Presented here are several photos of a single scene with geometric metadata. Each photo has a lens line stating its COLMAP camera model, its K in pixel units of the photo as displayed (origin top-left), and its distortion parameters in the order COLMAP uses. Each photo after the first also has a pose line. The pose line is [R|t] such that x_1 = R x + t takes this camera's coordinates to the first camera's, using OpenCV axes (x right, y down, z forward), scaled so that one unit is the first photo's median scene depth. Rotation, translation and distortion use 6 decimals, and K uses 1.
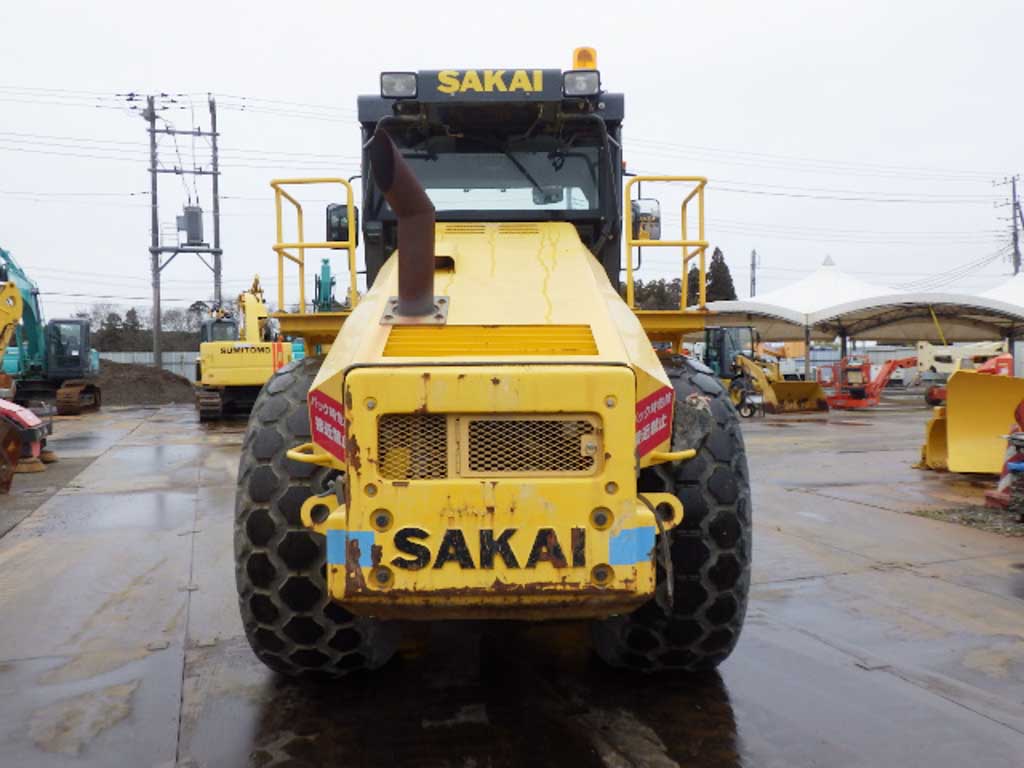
lens RADIAL K [[869.4, 0, 506.5], [0, 869.4, 363.4], [0, 0, 1]] dist [0.003980, 0.000464]
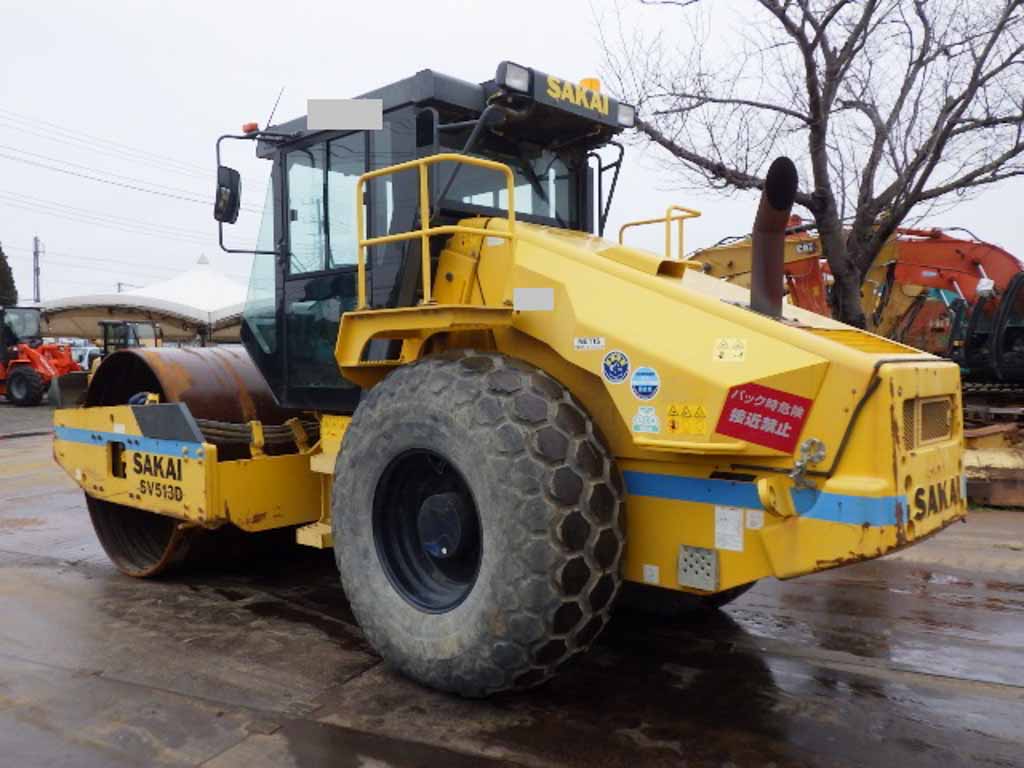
lens RADIAL K [[869.4, 0, 506.5], [0, 869.4, 363.4], [0, 0, 1]] dist [0.003980, 0.000464]
pose [[0.675097, -0.002932, 0.737723, -0.867711], [0.000988, 0.999995, 0.003070, 0.000921], [-0.737729, -0.001344, 0.675096, 0.343959]]
